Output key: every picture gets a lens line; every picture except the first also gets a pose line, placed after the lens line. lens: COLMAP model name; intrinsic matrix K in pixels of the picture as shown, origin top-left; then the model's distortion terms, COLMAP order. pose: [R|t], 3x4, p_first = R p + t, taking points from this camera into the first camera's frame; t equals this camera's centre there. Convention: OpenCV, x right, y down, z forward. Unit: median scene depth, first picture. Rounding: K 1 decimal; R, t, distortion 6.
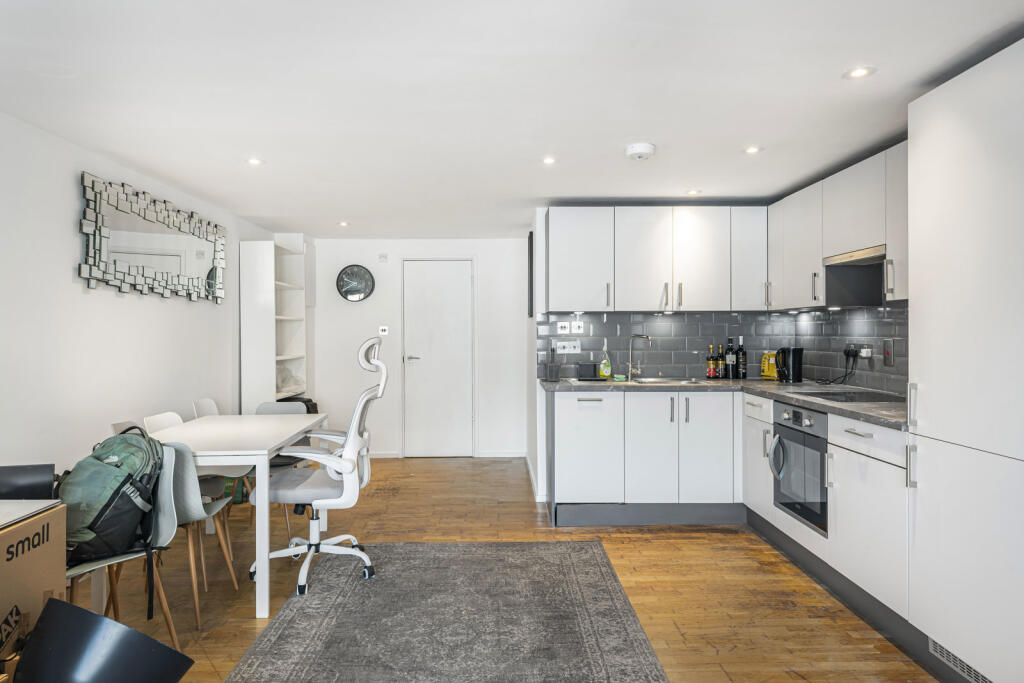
lens RADIAL K [[630.4, 0, 503.0], [0, 630.4, 336.3], [0, 0, 1]] dist [0.003996, 0.000754]
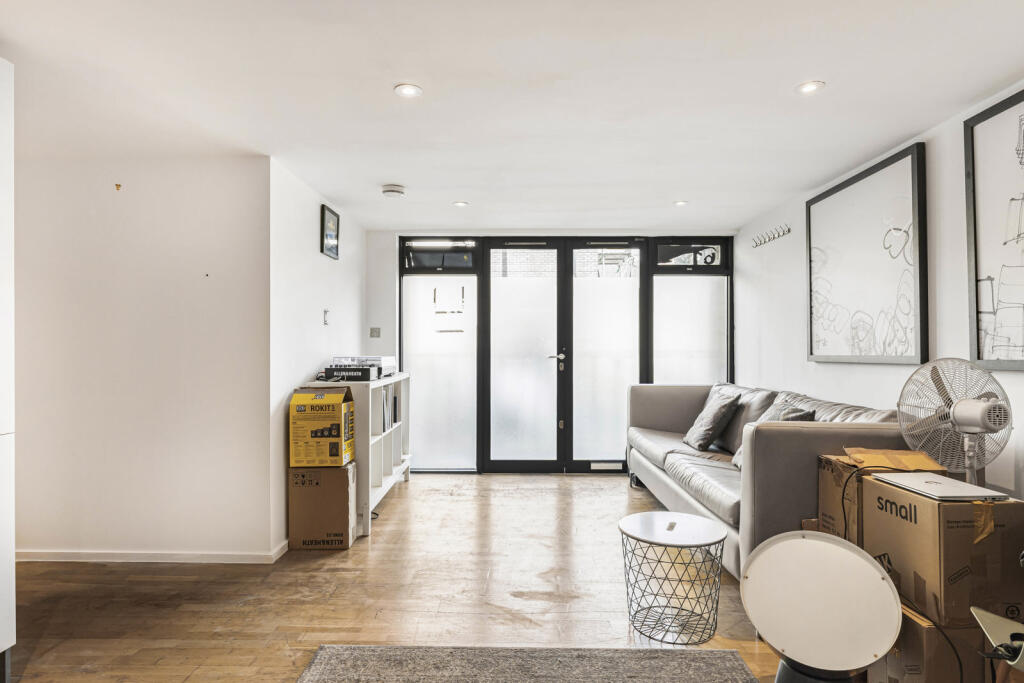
lens RADIAL K [[565.7, 0, 504.8], [0, 565.7, 346.1], [0, 0, 1]] dist [-0.004559, 0.000839]
pose [[-0.999624, 0.002070, 0.027358, -0.058015], [0.002174, 0.999991, 0.003765, 0.023369], [-0.027349, 0.003823, -0.999619, 1.208014]]
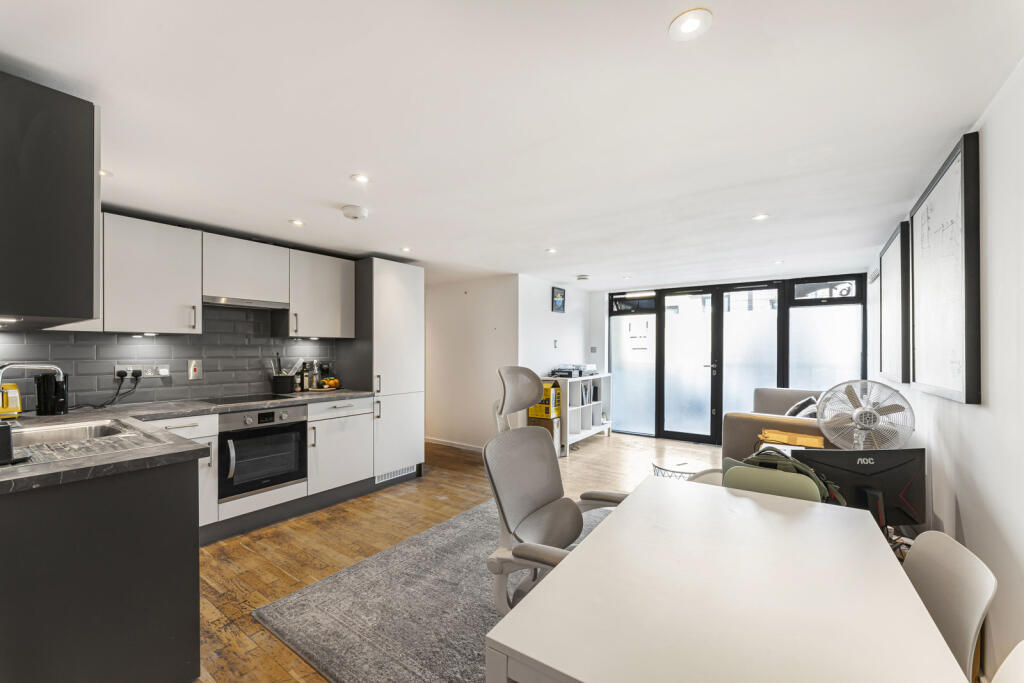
lens RADIAL K [[418.3, 0, 503.6], [0, 418.3, 344.8], [0, 0, 1]] dist [-0.002081, -0.000123]
pose [[-0.798816, 0.005792, 0.601547, -0.551258], [0.003611, 0.999982, -0.004833, -0.026668], [-0.601564, -0.001689, -0.798823, 1.555538]]
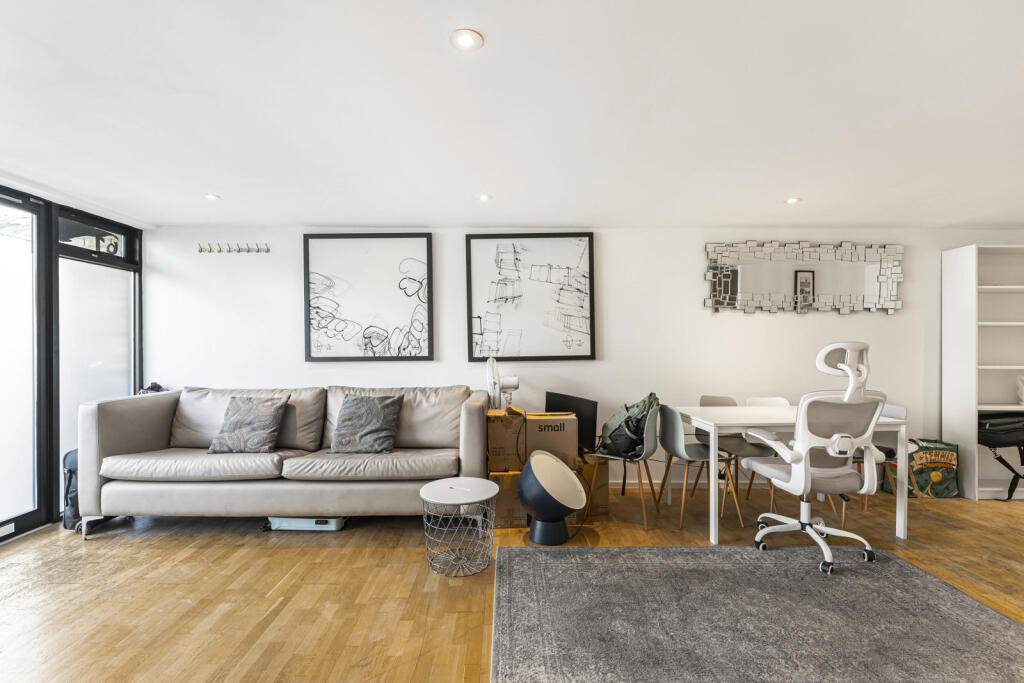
lens RADIAL K [[457.1, 0, 513.9], [0, 457.1, 345.4], [0, 0, 1]] dist [0.001318, -0.001267]
pose [[0.009669, 0.005328, -0.999939, 0.575204], [-0.006485, 0.999965, 0.005265, 0.006843], [0.999932, 0.006434, 0.009704, 0.508515]]
